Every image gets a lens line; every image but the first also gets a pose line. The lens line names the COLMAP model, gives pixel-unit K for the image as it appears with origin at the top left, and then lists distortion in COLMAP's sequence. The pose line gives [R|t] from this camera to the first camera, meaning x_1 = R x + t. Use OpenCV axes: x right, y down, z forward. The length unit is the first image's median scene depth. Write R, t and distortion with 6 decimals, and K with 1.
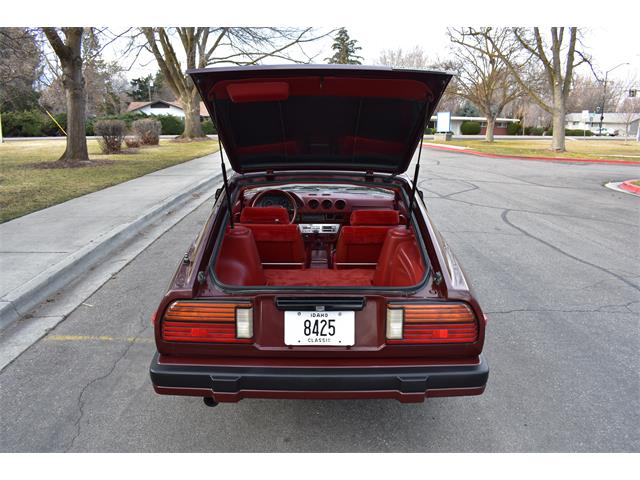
lens RADIAL K [[497.0, 0, 320.0], [0, 497.0, 240.0], [0, 0, 1]] dist [-0.093826, 0.013790]
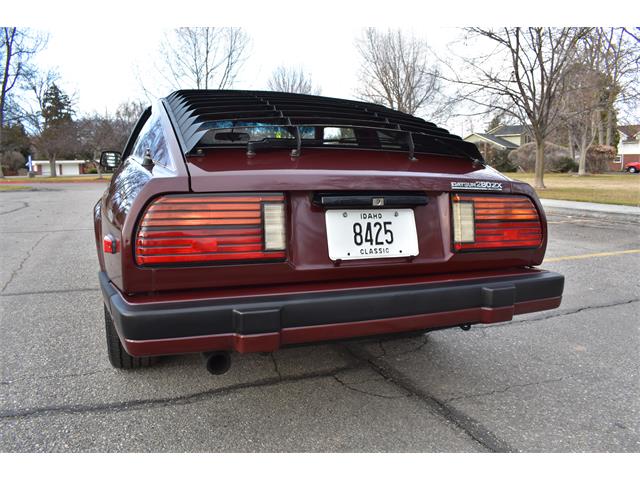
lens RADIAL K [[497.0, 0, 320.0], [0, 497.0, 240.0], [0, 0, 1]] dist [-0.093826, 0.013790]
pose [[0.932674, -0.037491, 0.358766, -0.326396], [0.072052, 0.993904, -0.083448, 0.239714], [-0.353450, 0.103680, 0.929690, 0.368740]]
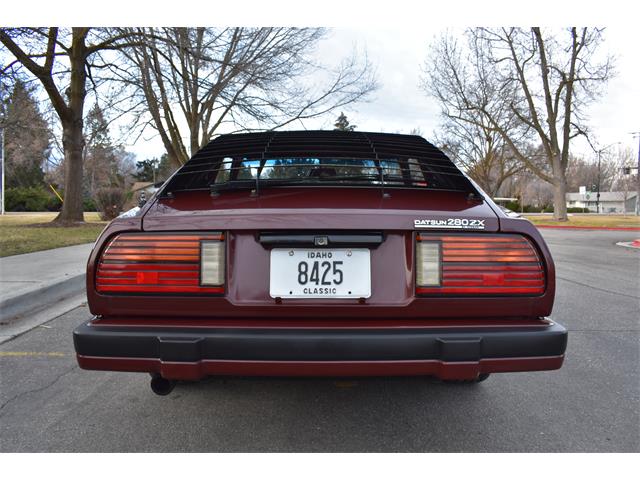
lens RADIAL K [[497.0, 0, 320.0], [0, 497.0, 240.0], [0, 0, 1]] dist [-0.093826, 0.013790]
pose [[0.999996, -0.002177, -0.001718, -0.000119], [0.001863, 0.986215, -0.165458, 0.246602], [0.002054, 0.165454, 0.986215, 0.303590]]
